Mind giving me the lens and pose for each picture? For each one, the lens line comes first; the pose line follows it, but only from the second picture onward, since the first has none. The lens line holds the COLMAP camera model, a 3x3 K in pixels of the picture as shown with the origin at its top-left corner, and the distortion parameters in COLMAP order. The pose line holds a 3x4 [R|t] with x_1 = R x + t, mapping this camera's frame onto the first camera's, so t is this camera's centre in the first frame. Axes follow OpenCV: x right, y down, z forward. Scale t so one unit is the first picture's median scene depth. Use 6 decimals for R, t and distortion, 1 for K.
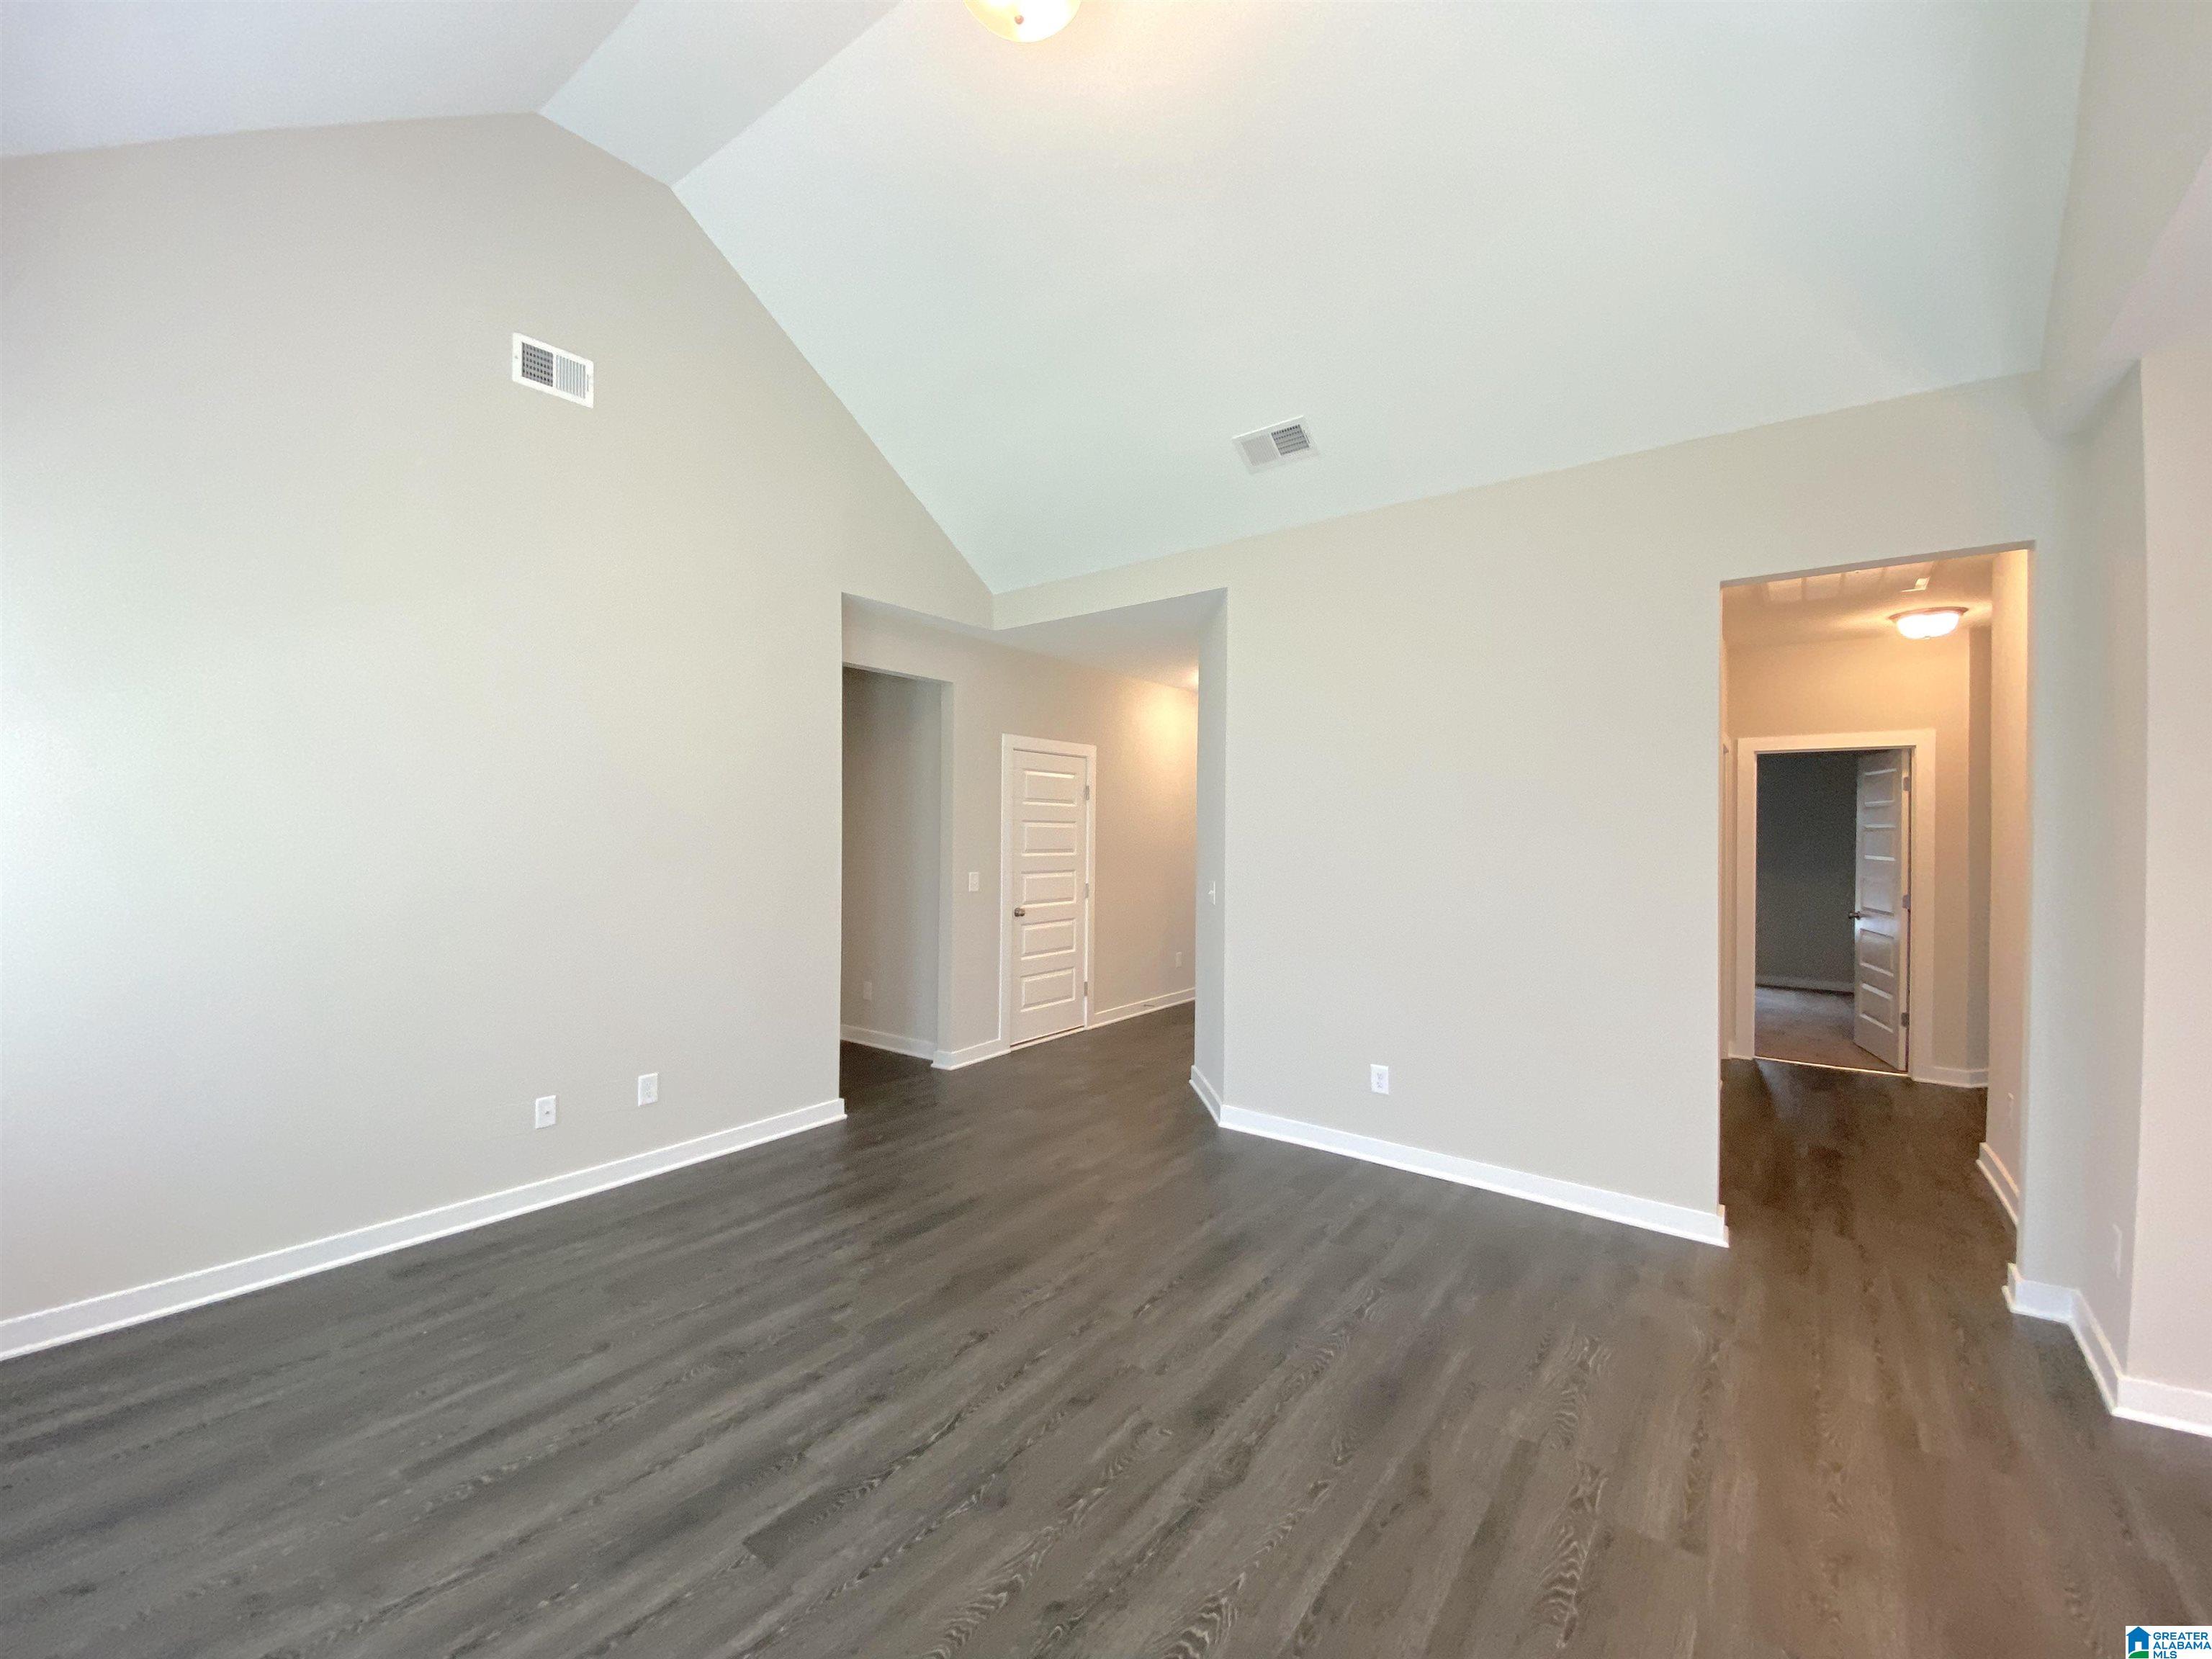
lens RADIAL K [[900.2, 0, 1110.1], [0, 900.2, 829.3], [0, 0, 1]] dist [0.039462, -0.028355]
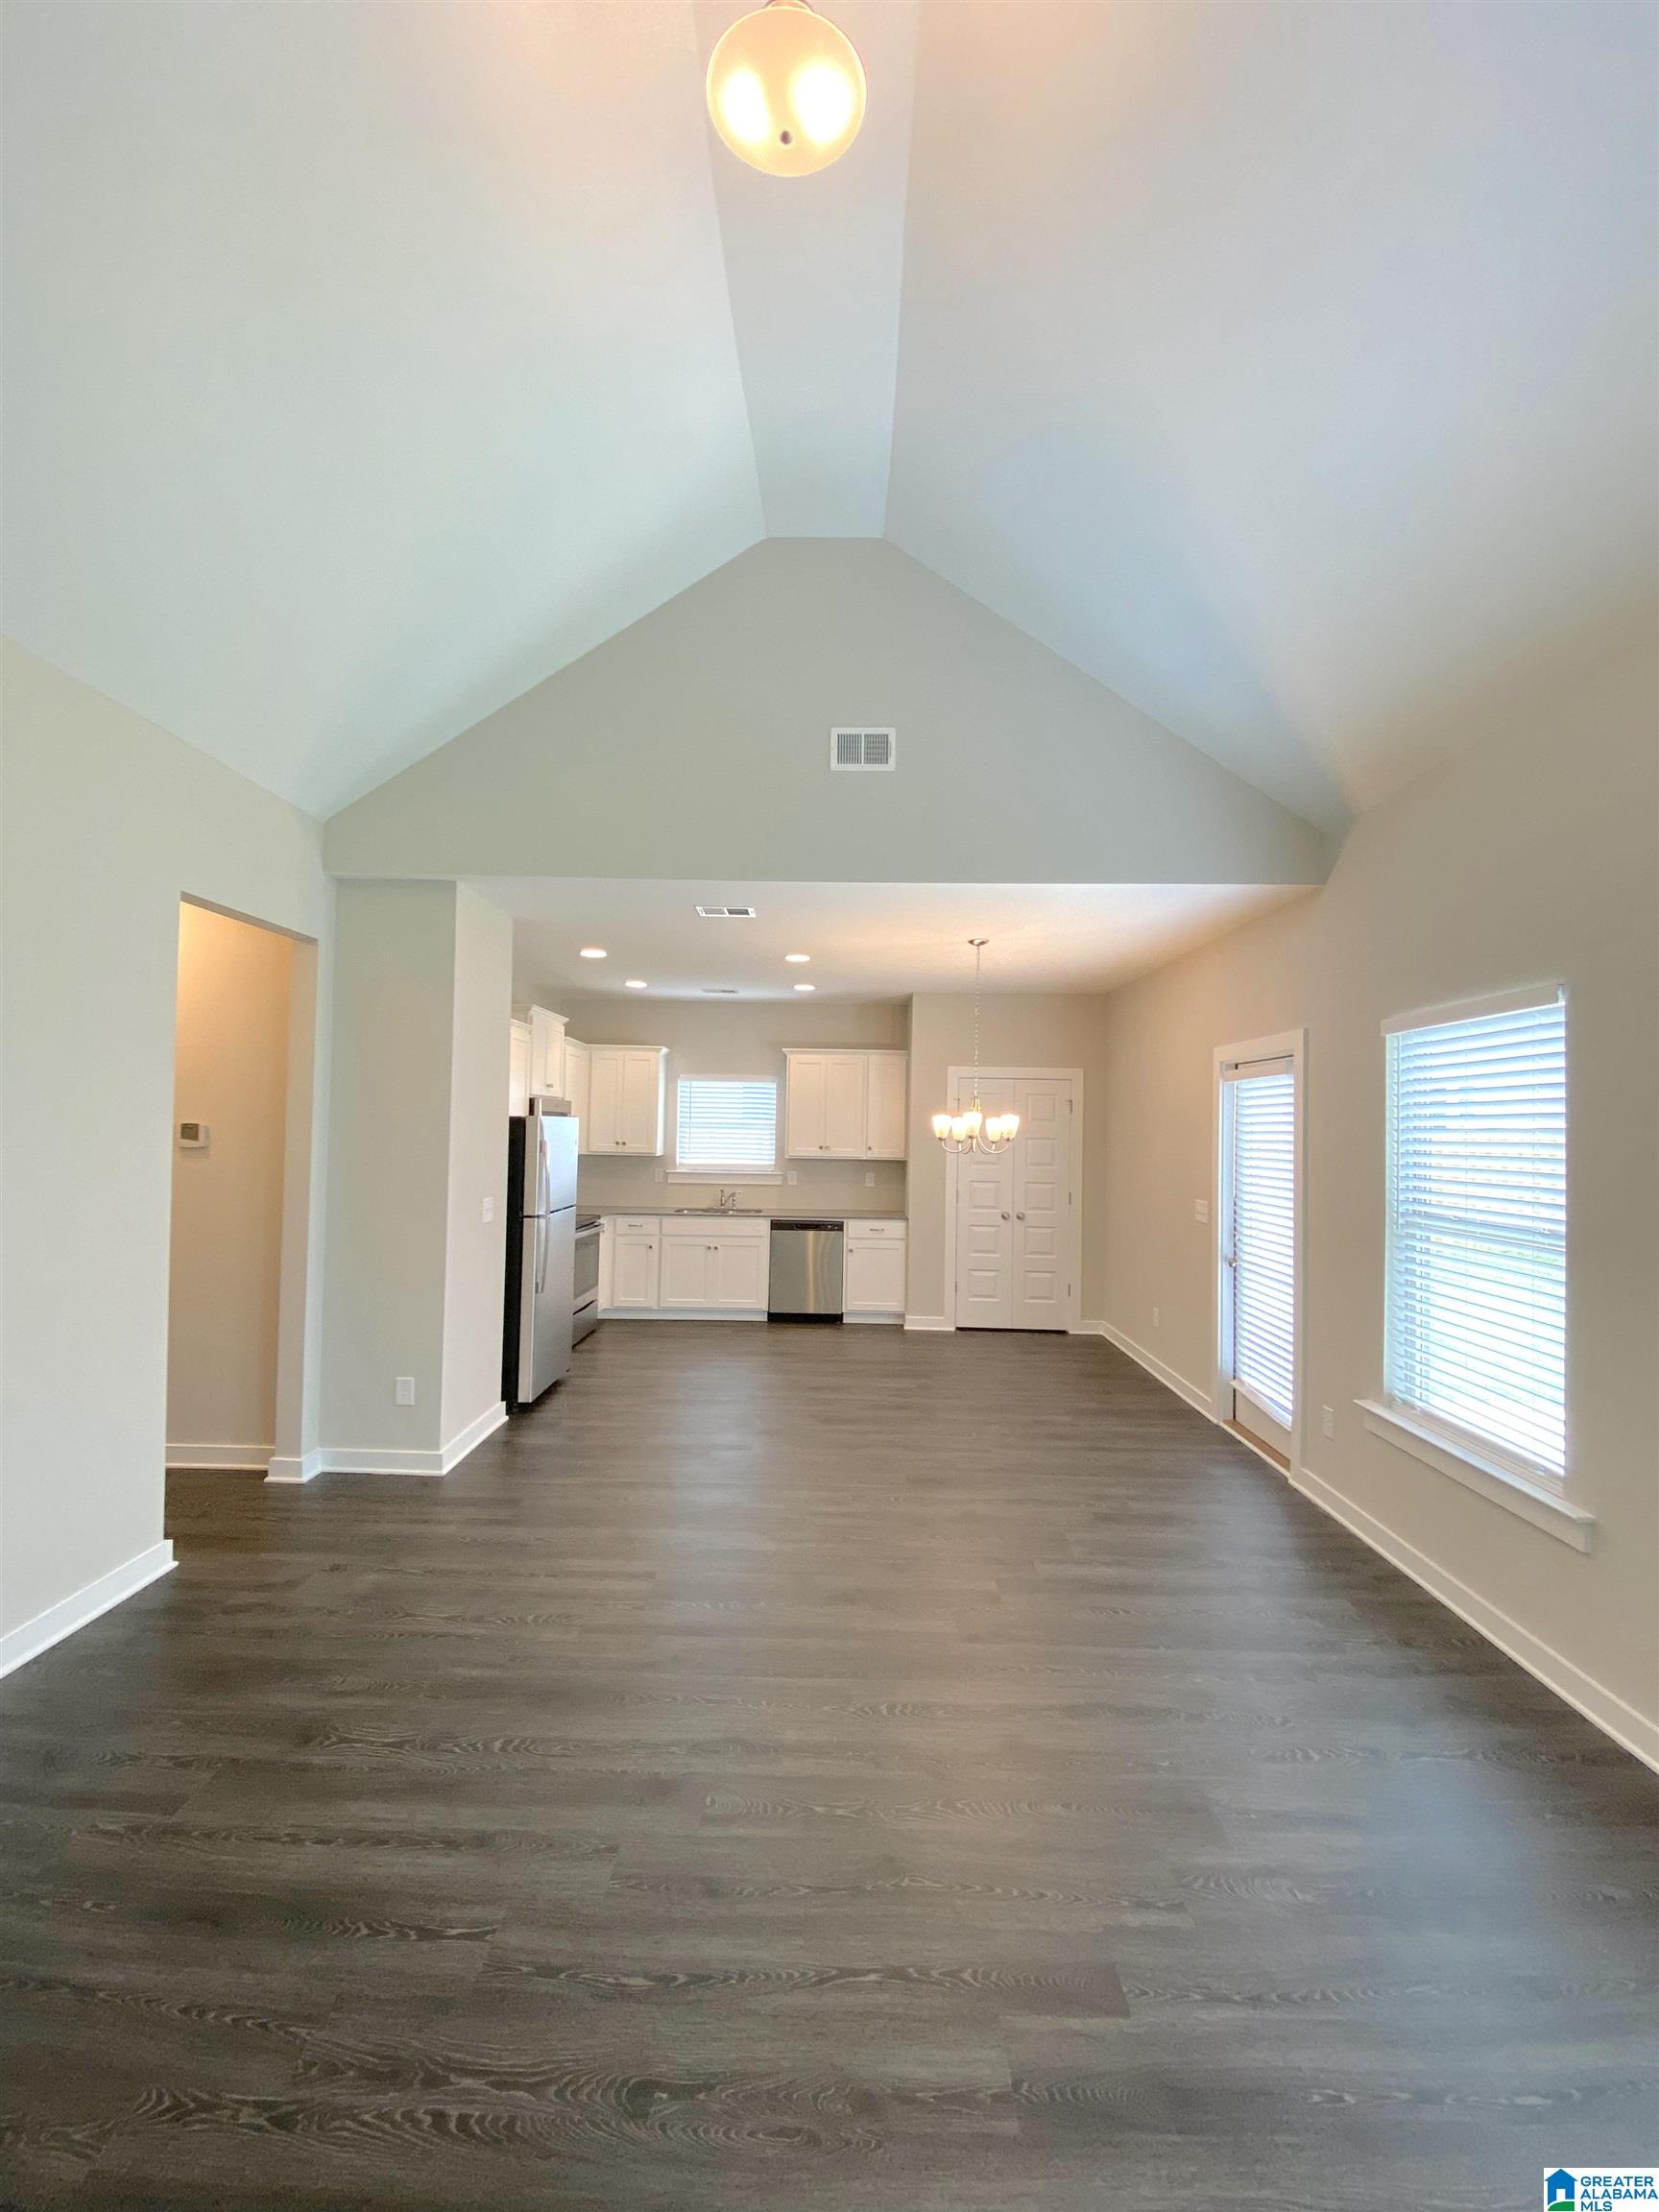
lens RADIAL K [[900.2, 0, 828.7], [0, 900.2, 1110.2], [0, 0, 1]] dist [0.039462, -0.028355]
pose [[-0.593011, -0.000259, 0.805195, -0.553828], [-0.020330, 0.999686, -0.014651, -0.037966], [-0.804938, -0.025058, -0.592830, 1.049893]]
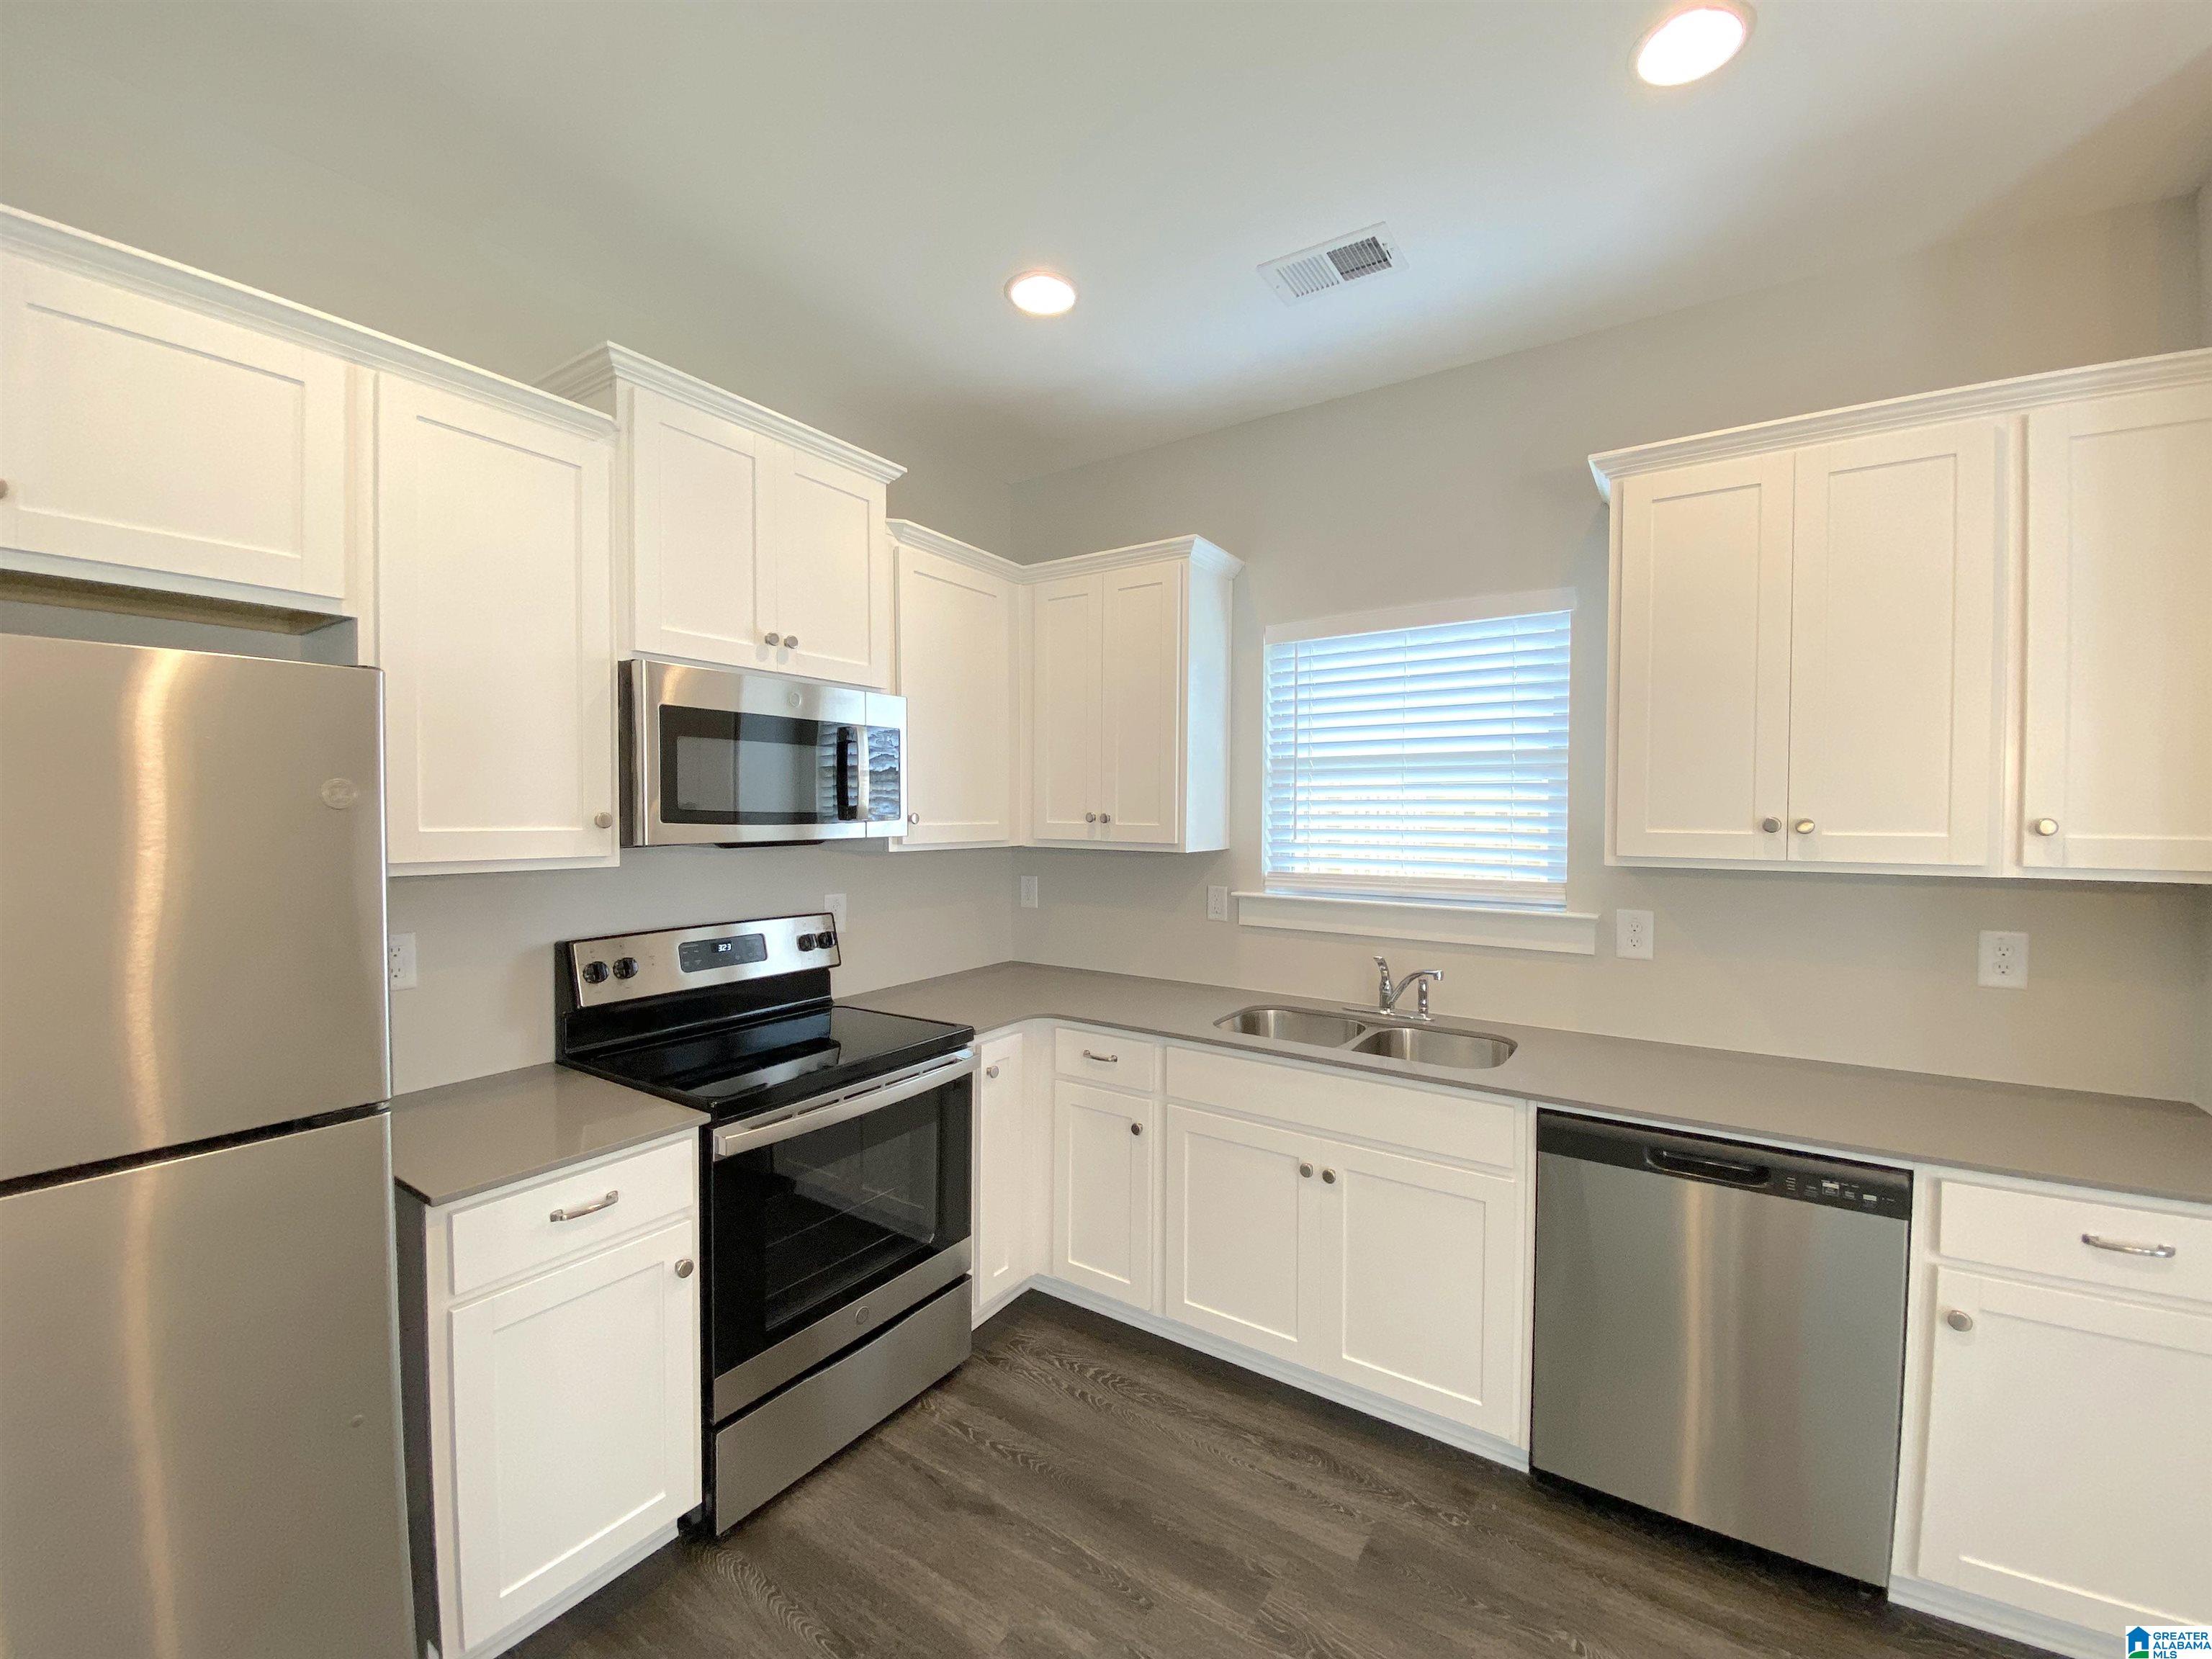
lens RADIAL K [[887.8, 0, 1104.2], [0, 887.8, 823.9], [0, 0, 1]] dist [0.010155, -0.017320]
pose [[-0.056670, -0.018777, 0.998216, 0.807096], [-0.002611, 0.999822, 0.018659, 0.014466], [-0.998390, -0.001549, -0.056709, 0.127782]]
